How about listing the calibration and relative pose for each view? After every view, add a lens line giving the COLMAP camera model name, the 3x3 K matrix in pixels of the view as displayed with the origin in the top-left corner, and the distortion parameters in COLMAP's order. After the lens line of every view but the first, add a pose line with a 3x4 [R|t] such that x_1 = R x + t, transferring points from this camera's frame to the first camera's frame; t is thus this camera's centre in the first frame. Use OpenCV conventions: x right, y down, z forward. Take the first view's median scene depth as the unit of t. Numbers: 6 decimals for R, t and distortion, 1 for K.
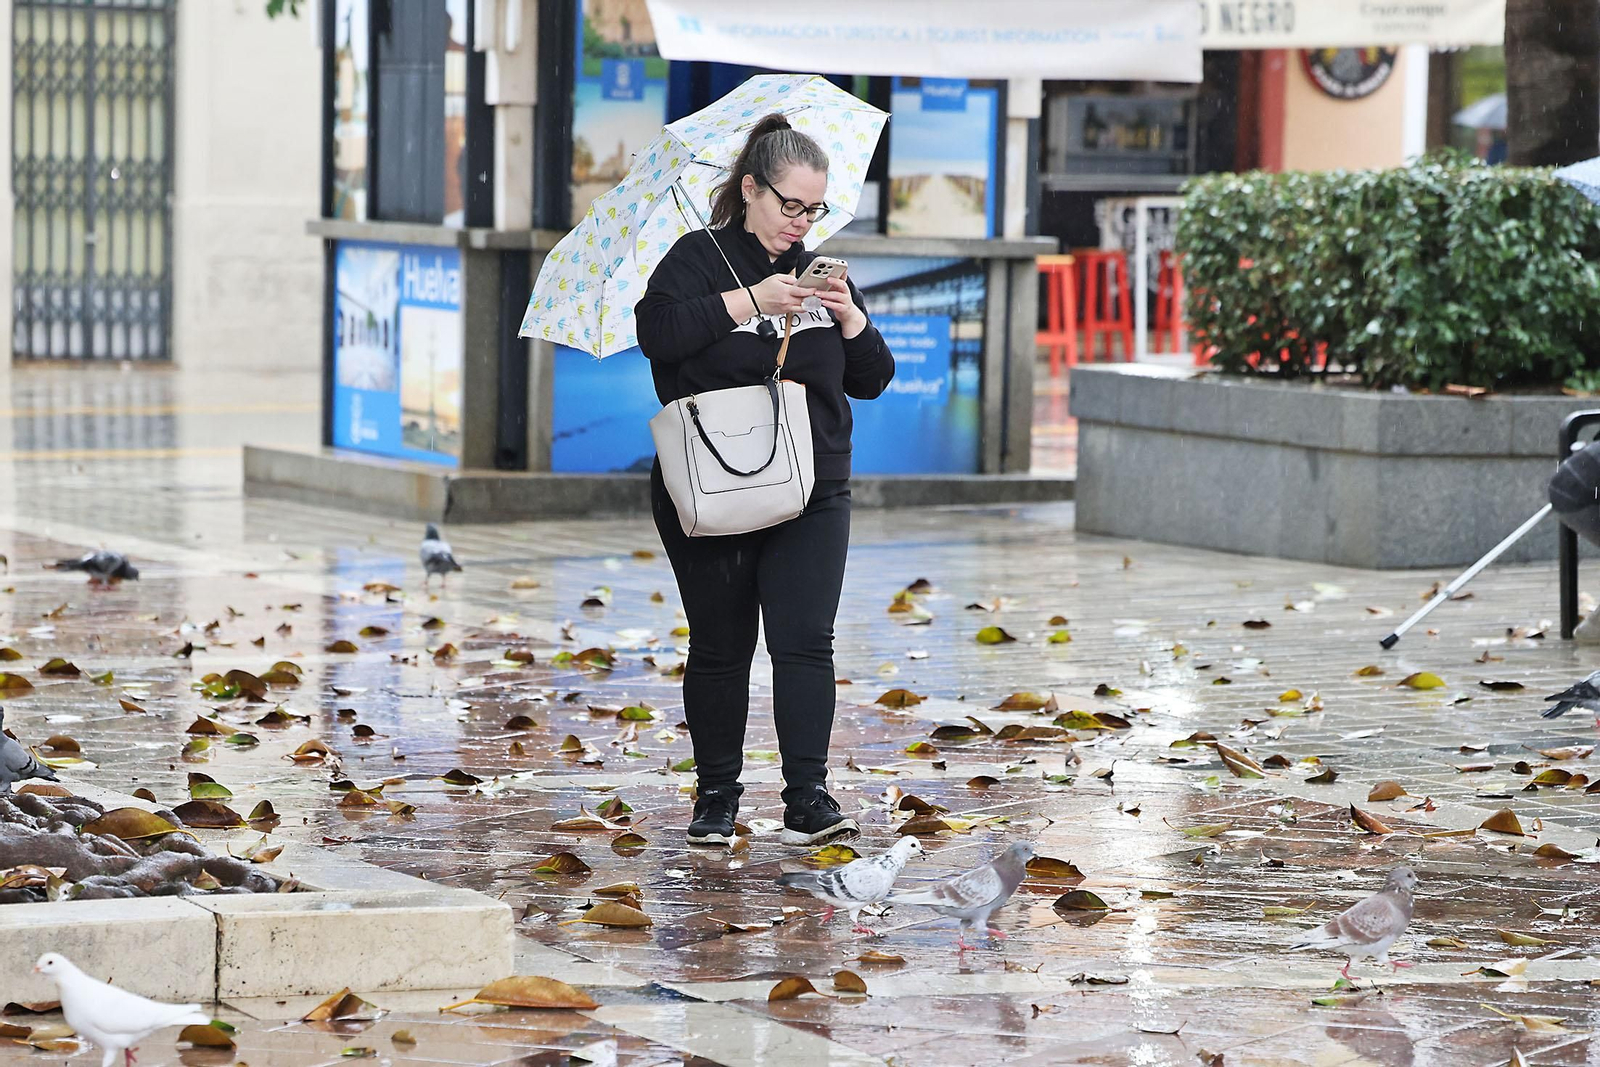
lens RADIAL K [[5895.2, 0, 745.5], [0, 5895.2, 529.9], [0, 0, 1]] dist [0.869985, 0.000000]
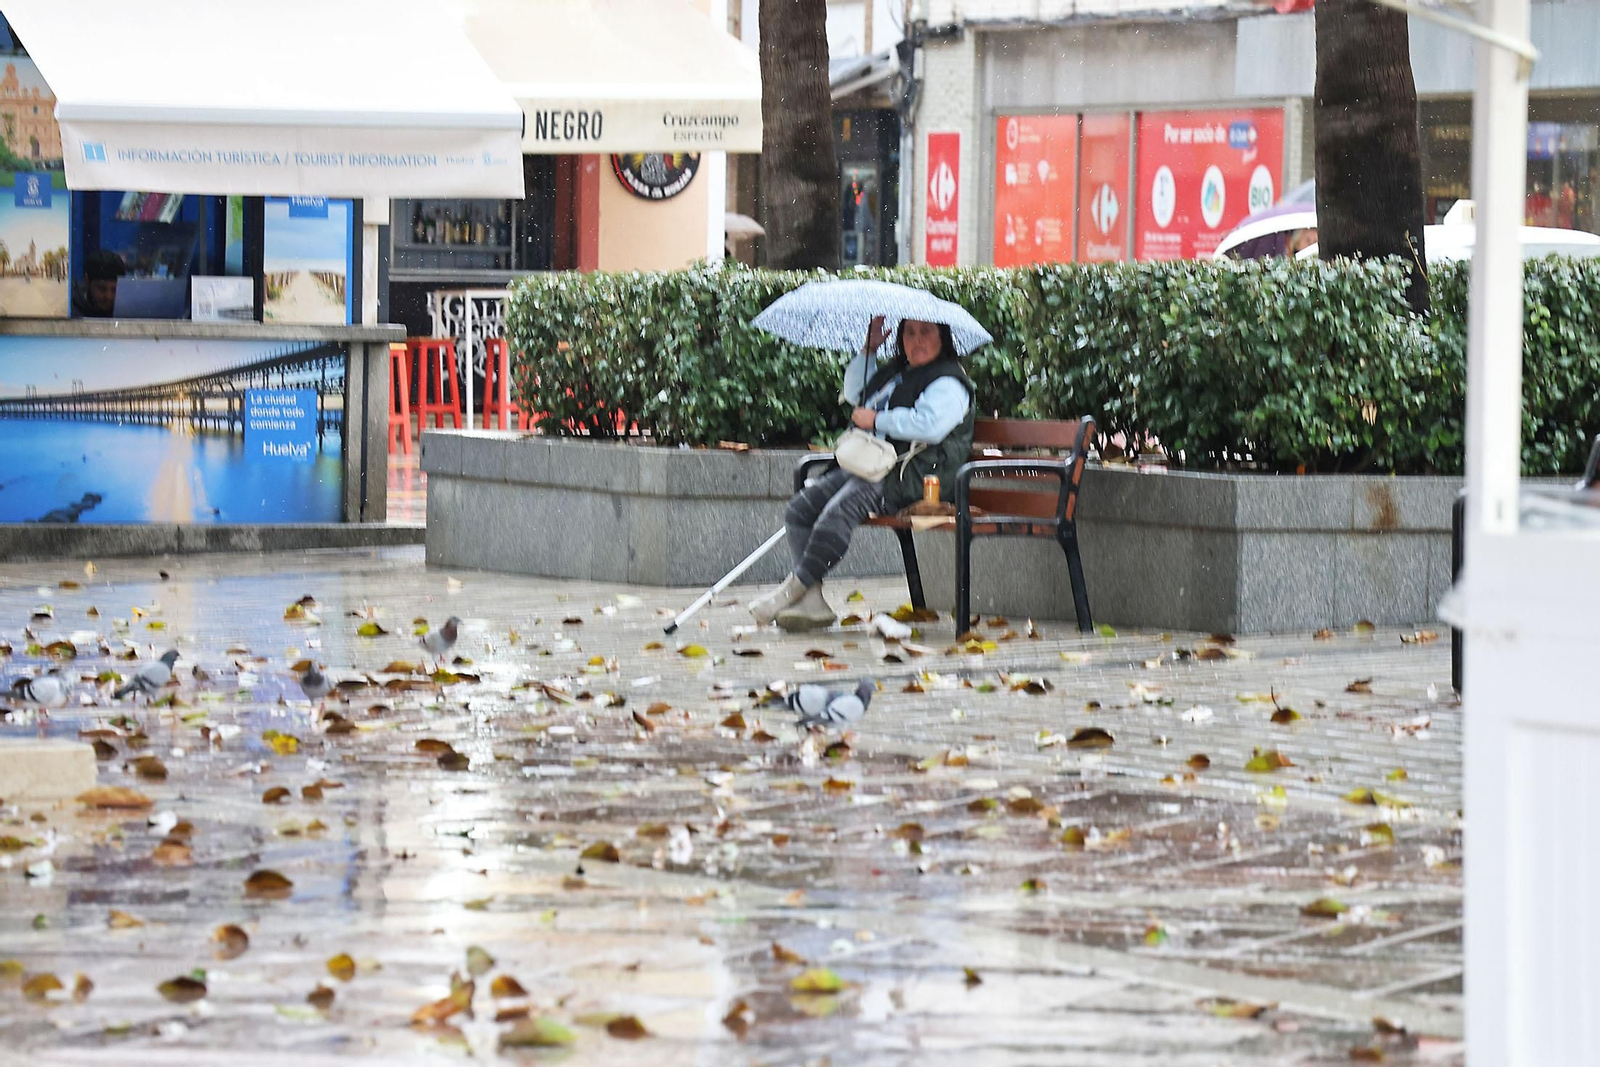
lens RADIAL K [[5951.6, 0, 798.2], [0, 5951.6, 538.7], [0, 0, 1]] dist [0.636092, 0.000000]
pose [[0.992492, -0.007112, 0.122106, -0.019154], [0.008806, 0.999872, -0.013342, 0.012394], [-0.121996, 0.014317, 0.992427, -0.239954]]
